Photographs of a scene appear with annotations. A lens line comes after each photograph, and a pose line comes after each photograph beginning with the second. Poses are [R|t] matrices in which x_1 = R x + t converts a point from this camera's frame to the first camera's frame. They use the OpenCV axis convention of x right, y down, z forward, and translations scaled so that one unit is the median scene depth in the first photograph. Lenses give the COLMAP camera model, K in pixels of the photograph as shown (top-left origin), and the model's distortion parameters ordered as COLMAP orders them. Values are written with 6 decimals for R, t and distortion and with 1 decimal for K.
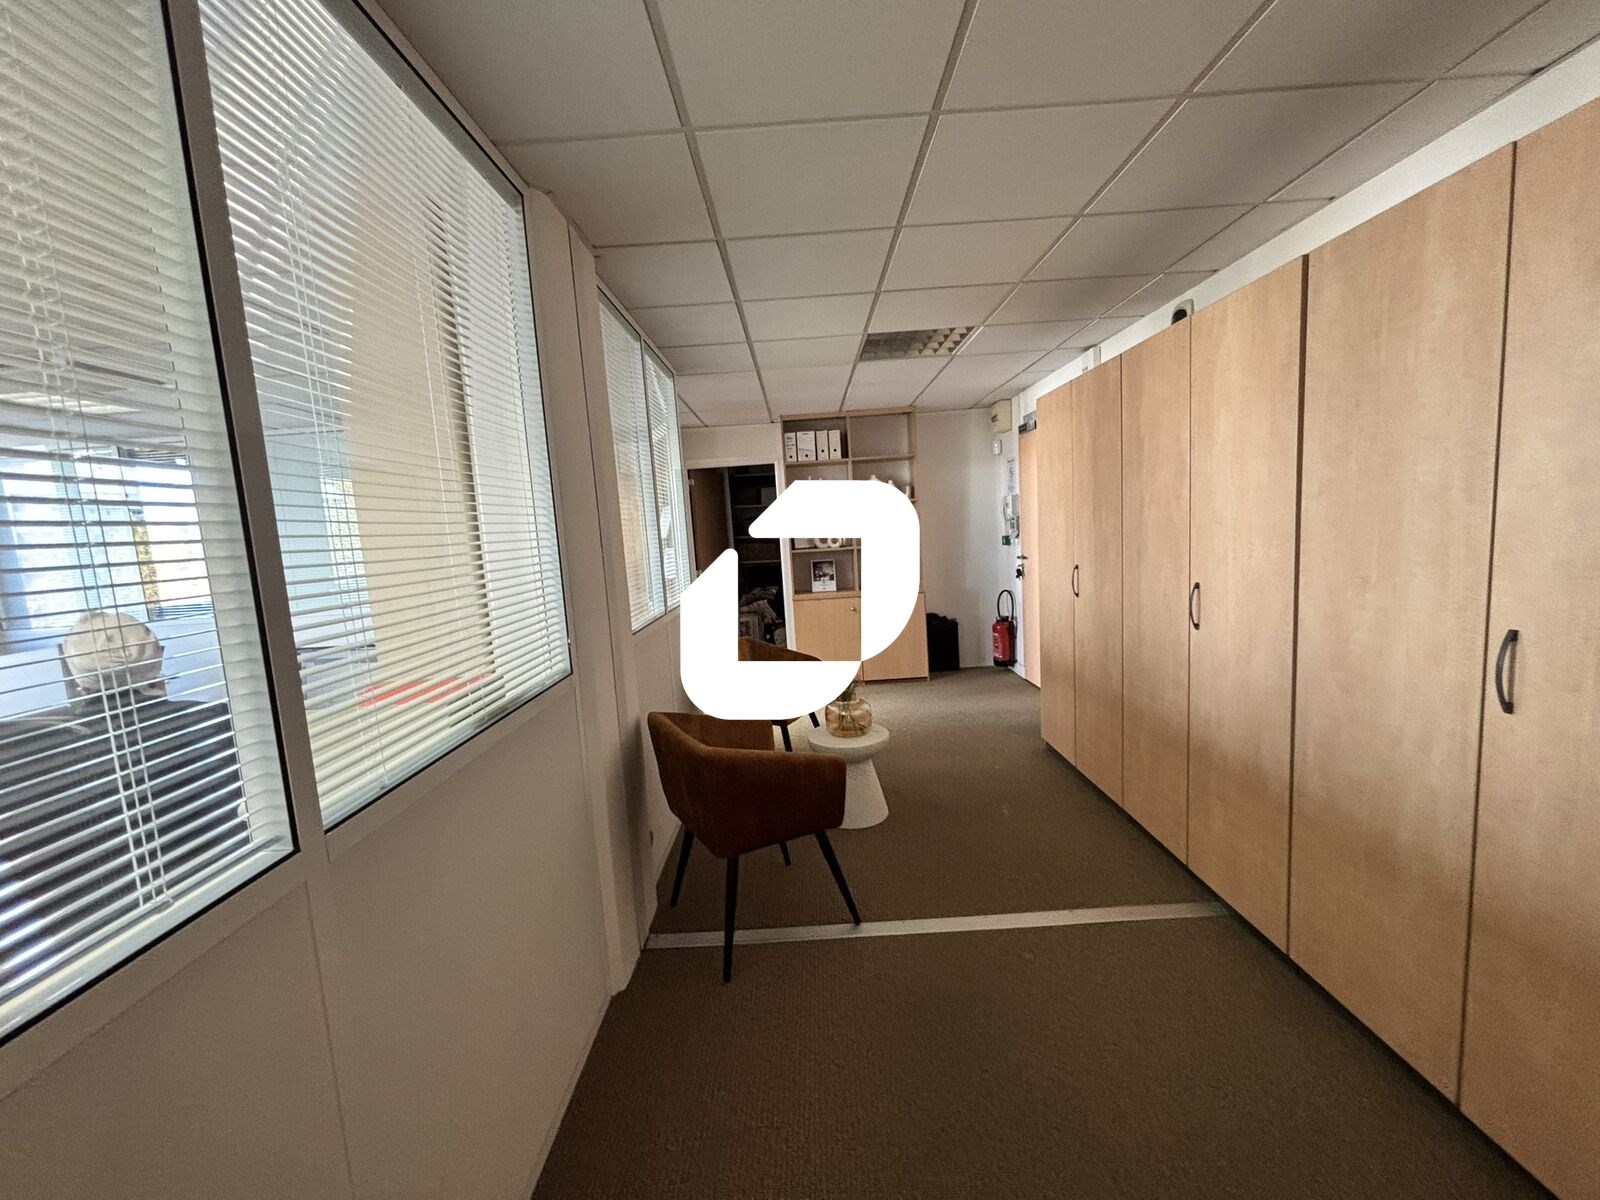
lens RADIAL K [[642.3, 0, 800.0], [0, 642.3, 600.0], [0, 0, 1]] dist [0.000343, 0.001204]
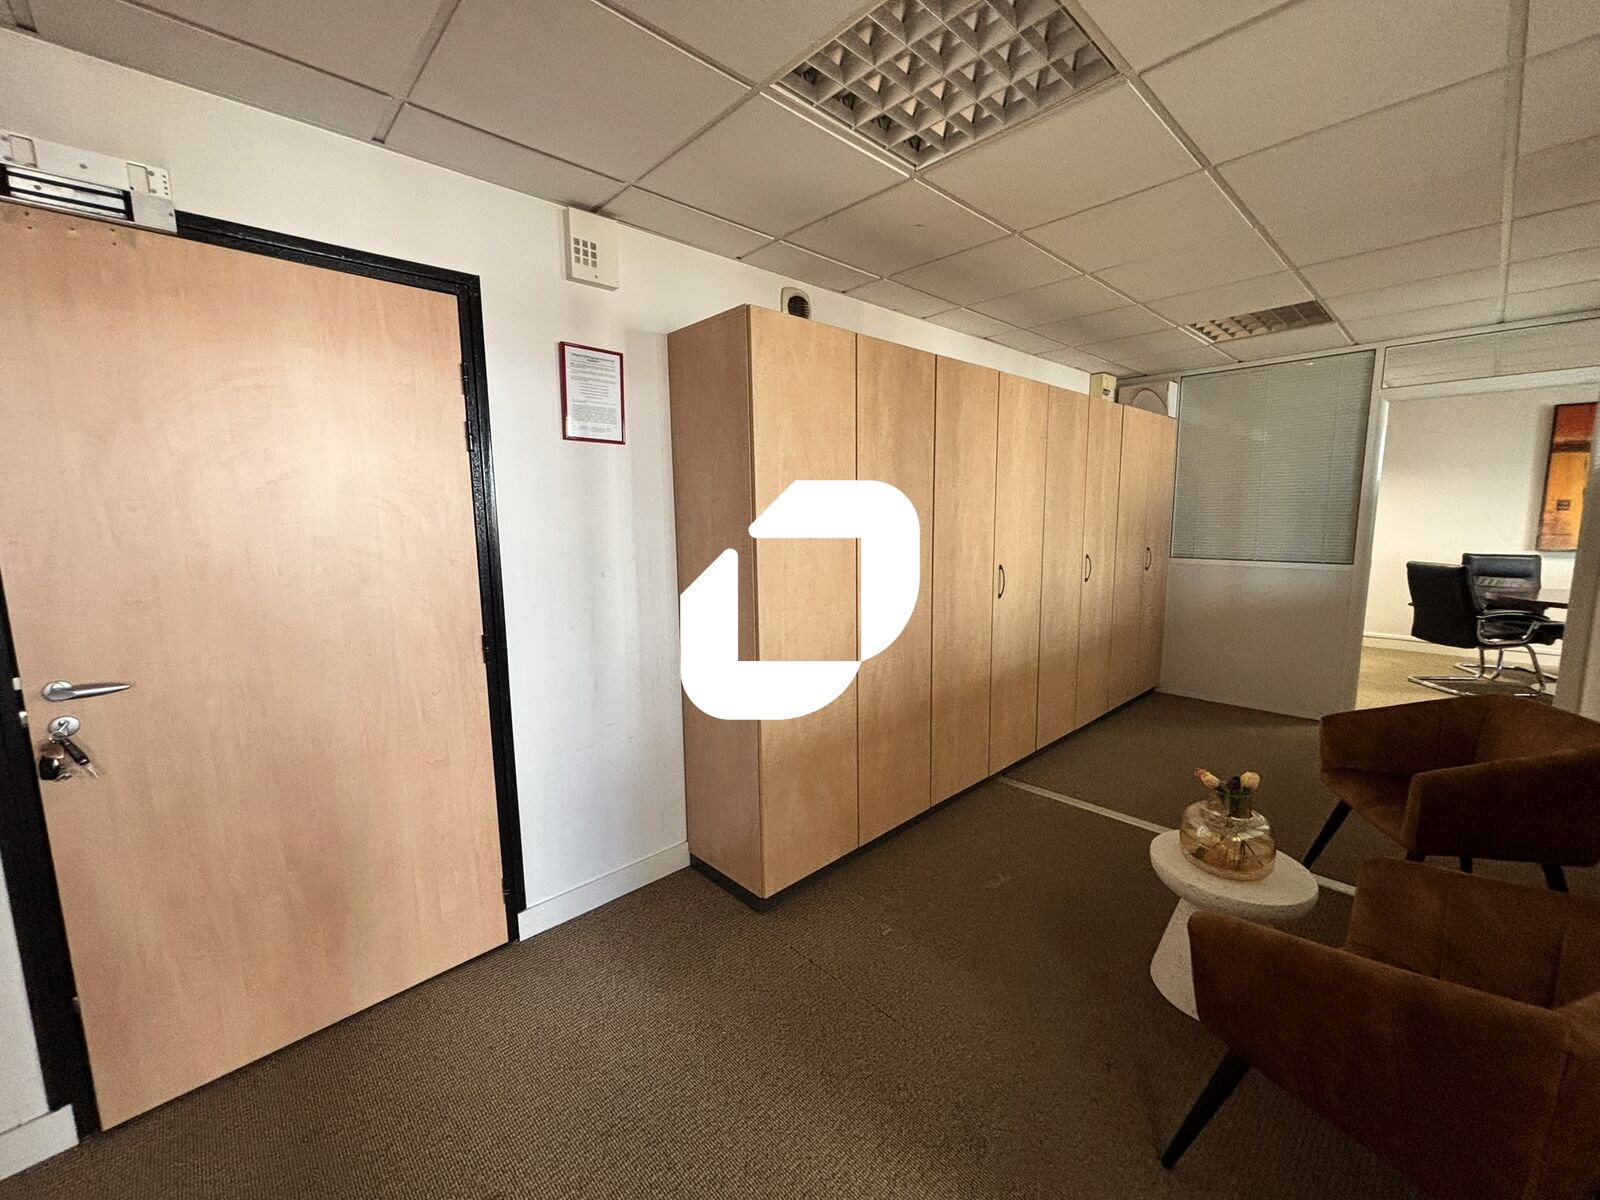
lens RADIAL K [[643.7, 0, 800.0], [0, 643.7, 600.0], [0, 0, 1]] dist [0.000044, -0.000028]
pose [[-0.693109, -0.032312, 0.720108, -0.094040], [0.133230, 0.976040, 0.172031, -0.251119], [-0.708414, 0.215176, -0.672197, 2.243043]]
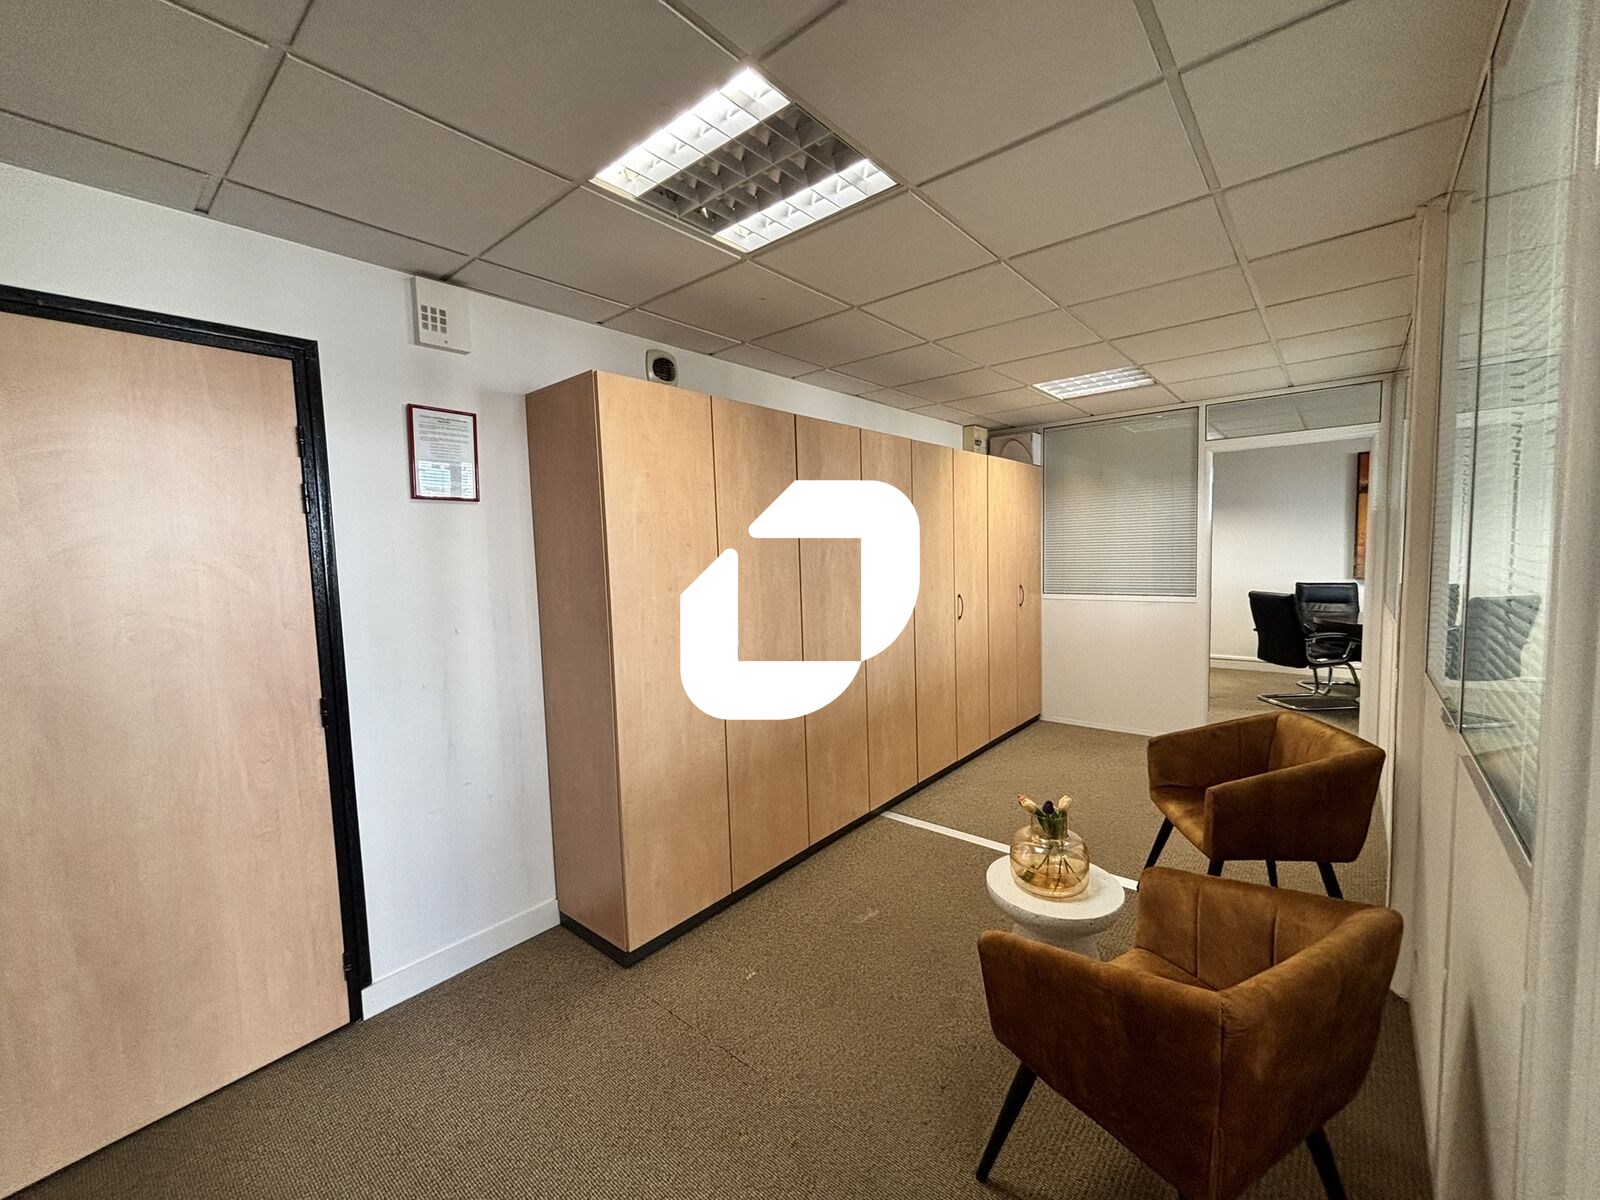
lens RADIAL K [[642.3, 0, 800.0], [0, 642.3, 600.0], [0, 0, 1]] dist [0.000343, 0.001204]
pose [[-0.765264, 0.030706, 0.642984, -0.210844], [0.146811, 0.980862, 0.127890, -0.255692], [-0.626752, 0.192267, -0.755126, 2.188072]]
